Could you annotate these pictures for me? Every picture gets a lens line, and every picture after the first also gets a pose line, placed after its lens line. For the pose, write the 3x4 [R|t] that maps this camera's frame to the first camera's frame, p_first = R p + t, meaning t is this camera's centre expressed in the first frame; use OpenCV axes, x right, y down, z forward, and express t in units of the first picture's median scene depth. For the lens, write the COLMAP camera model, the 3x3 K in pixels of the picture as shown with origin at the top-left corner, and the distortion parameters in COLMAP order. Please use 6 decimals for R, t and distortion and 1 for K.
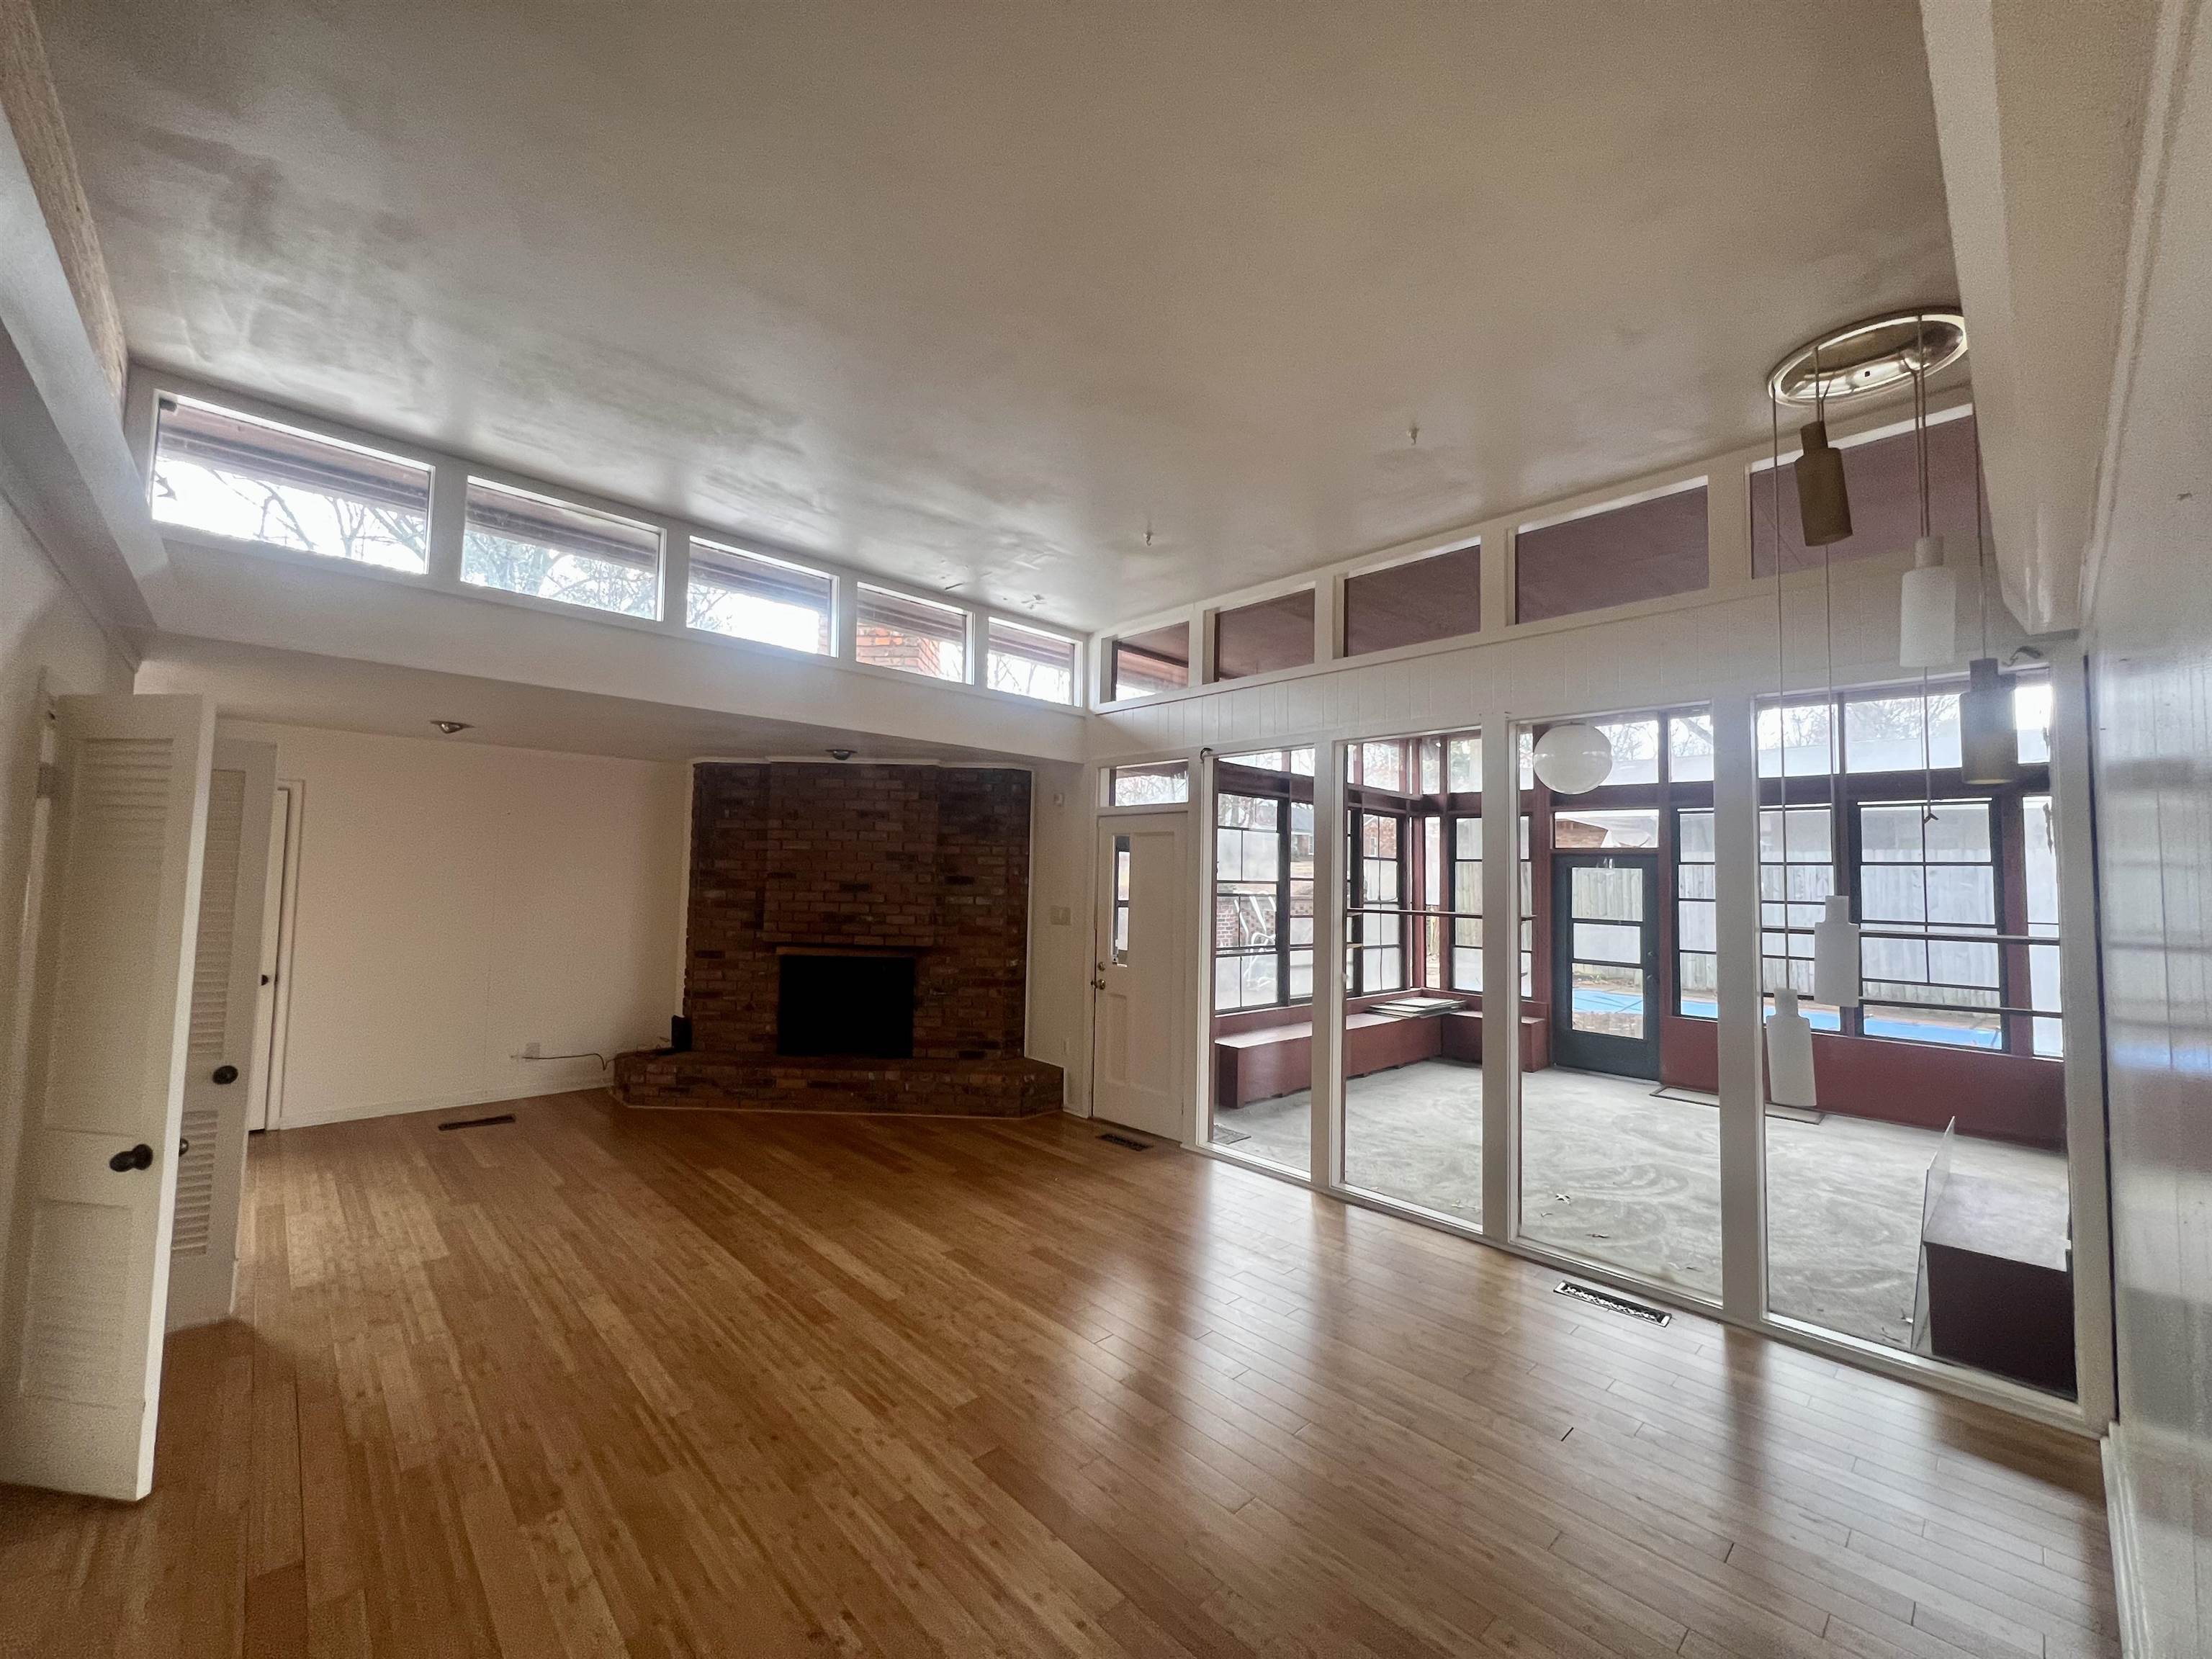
lens RADIAL K [[886.1, 0, 1100.7], [0, 886.1, 836.1], [0, 0, 1]] dist [-0.000873, 0.000318]
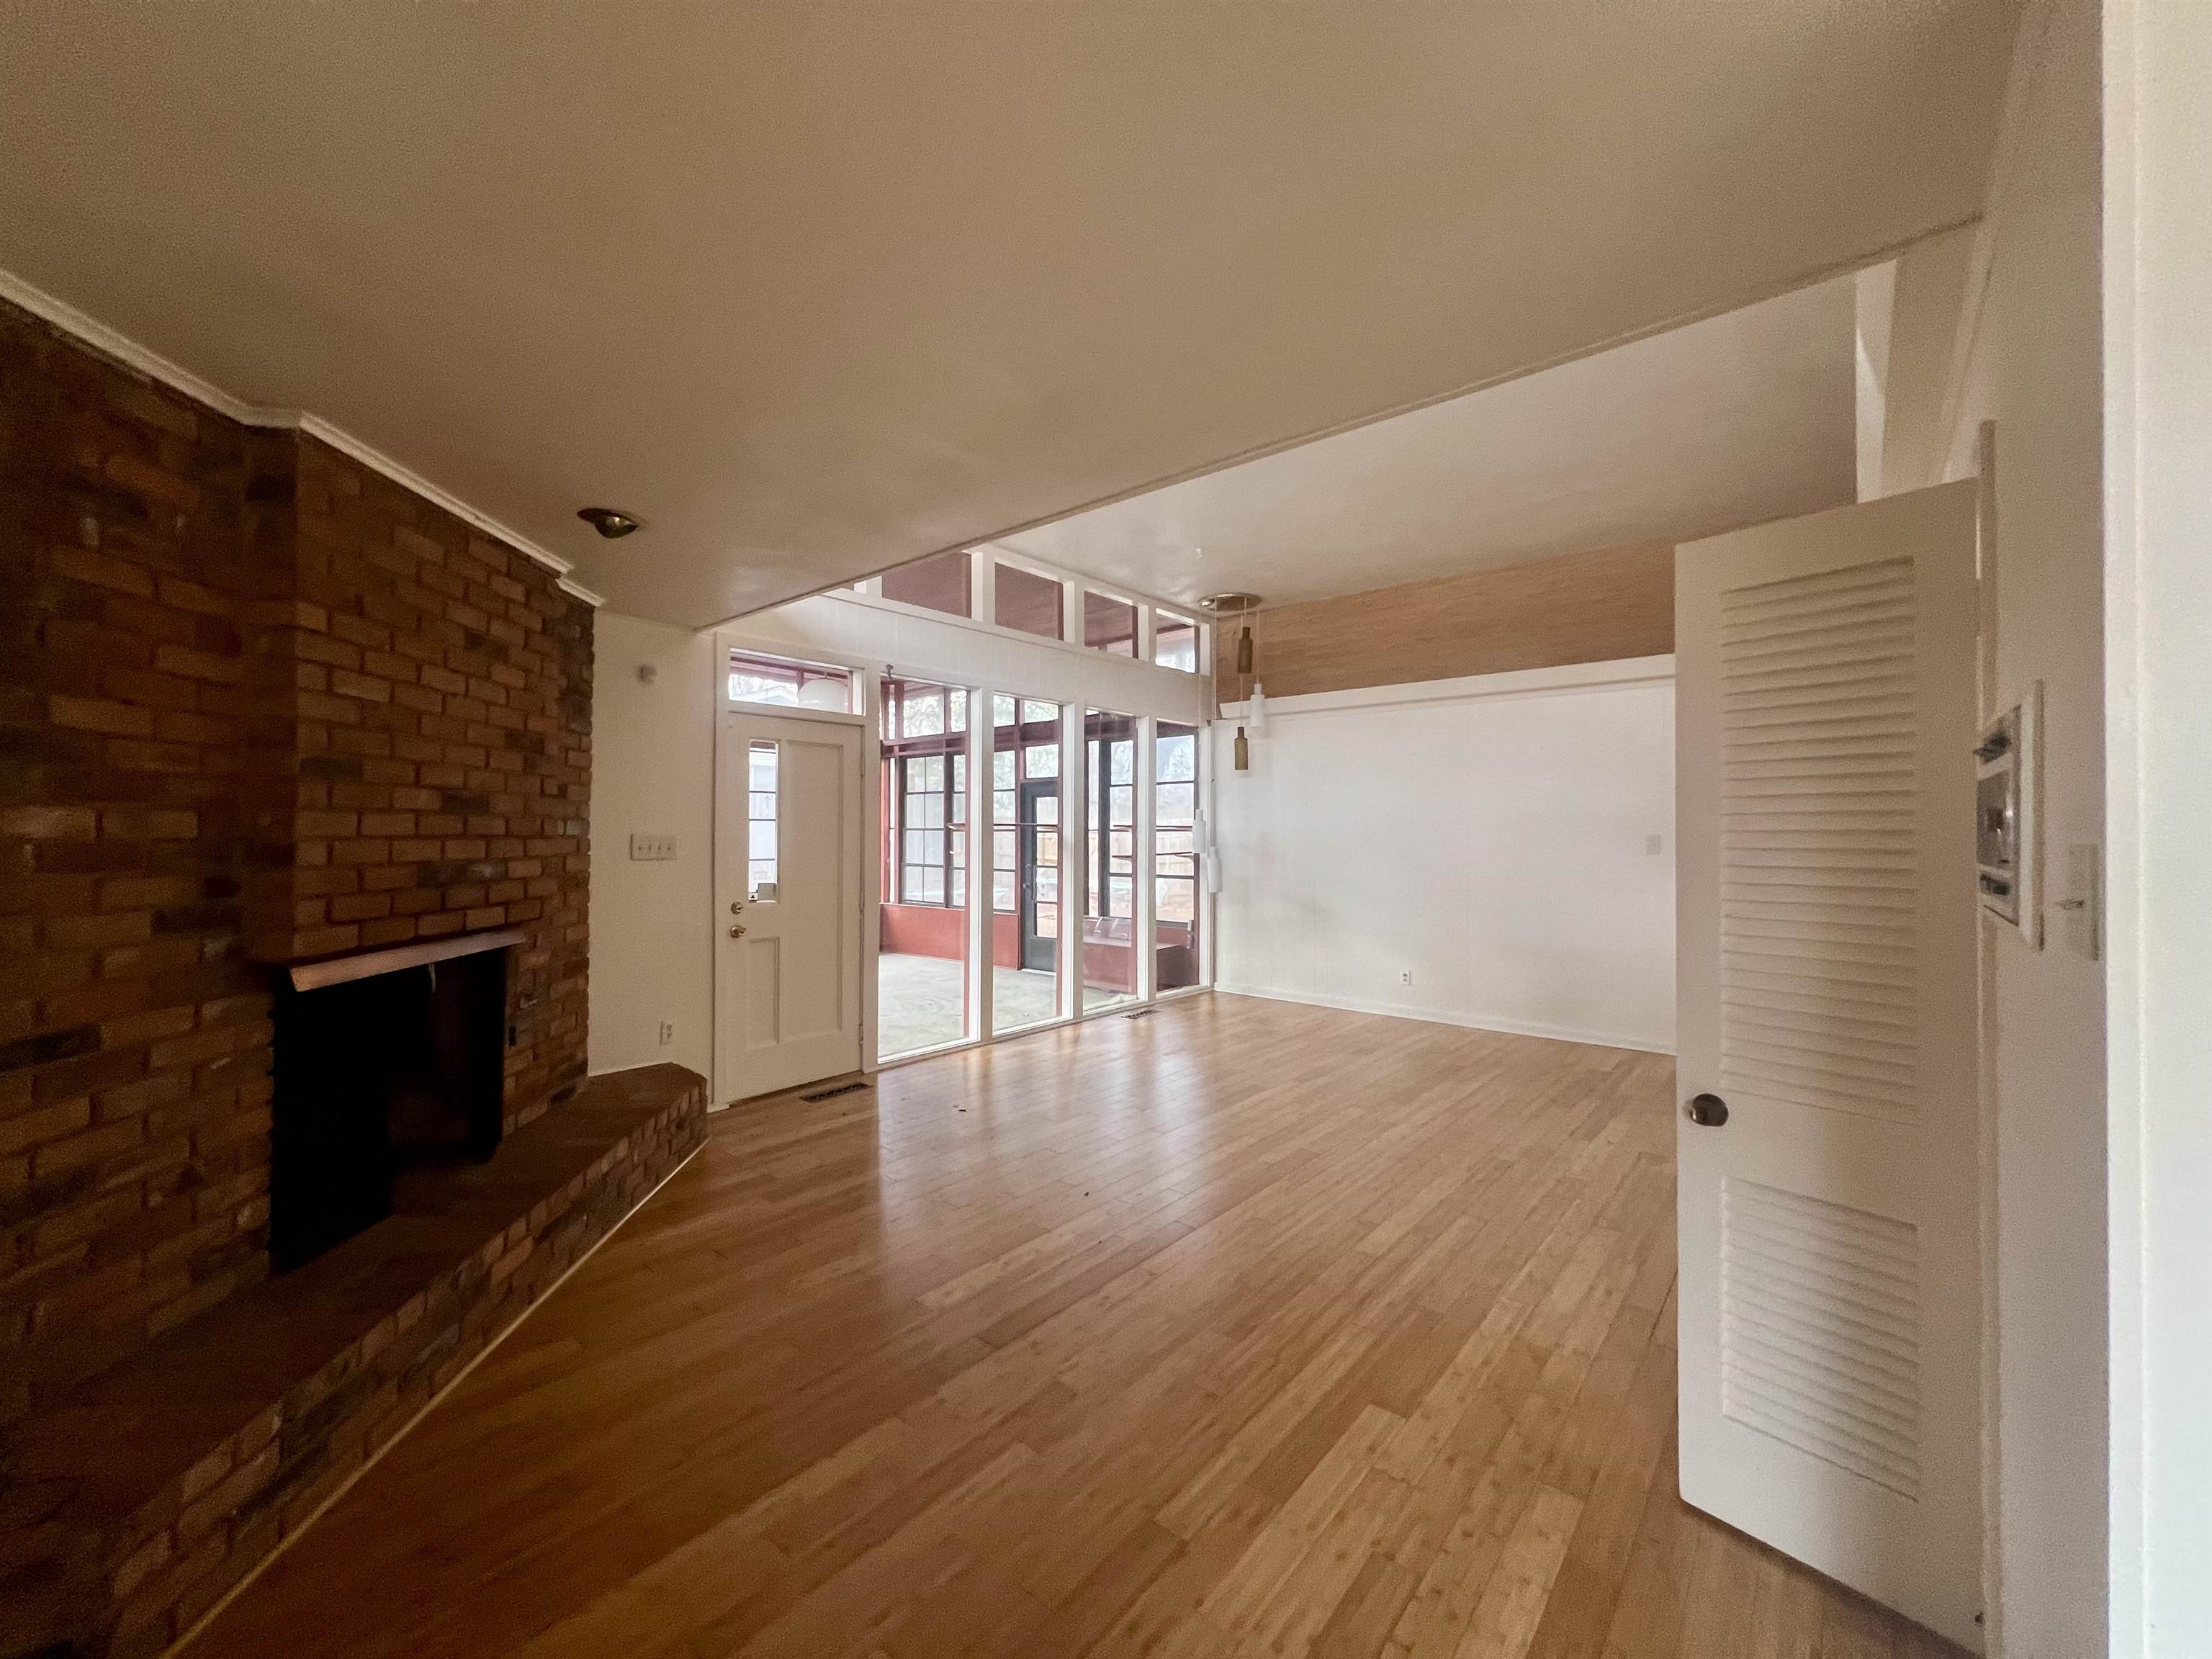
lens RADIAL K [[886.1, 0, 1102.2], [0, 886.1, 828.3], [0, 0, 1]] dist [-0.000873, 0.000318]
pose [[-0.112153, -0.022274, 0.993441, -0.754551], [-0.053916, 0.998412, 0.016299, 0.046283], [-0.992227, -0.051734, -0.113176, 0.733218]]
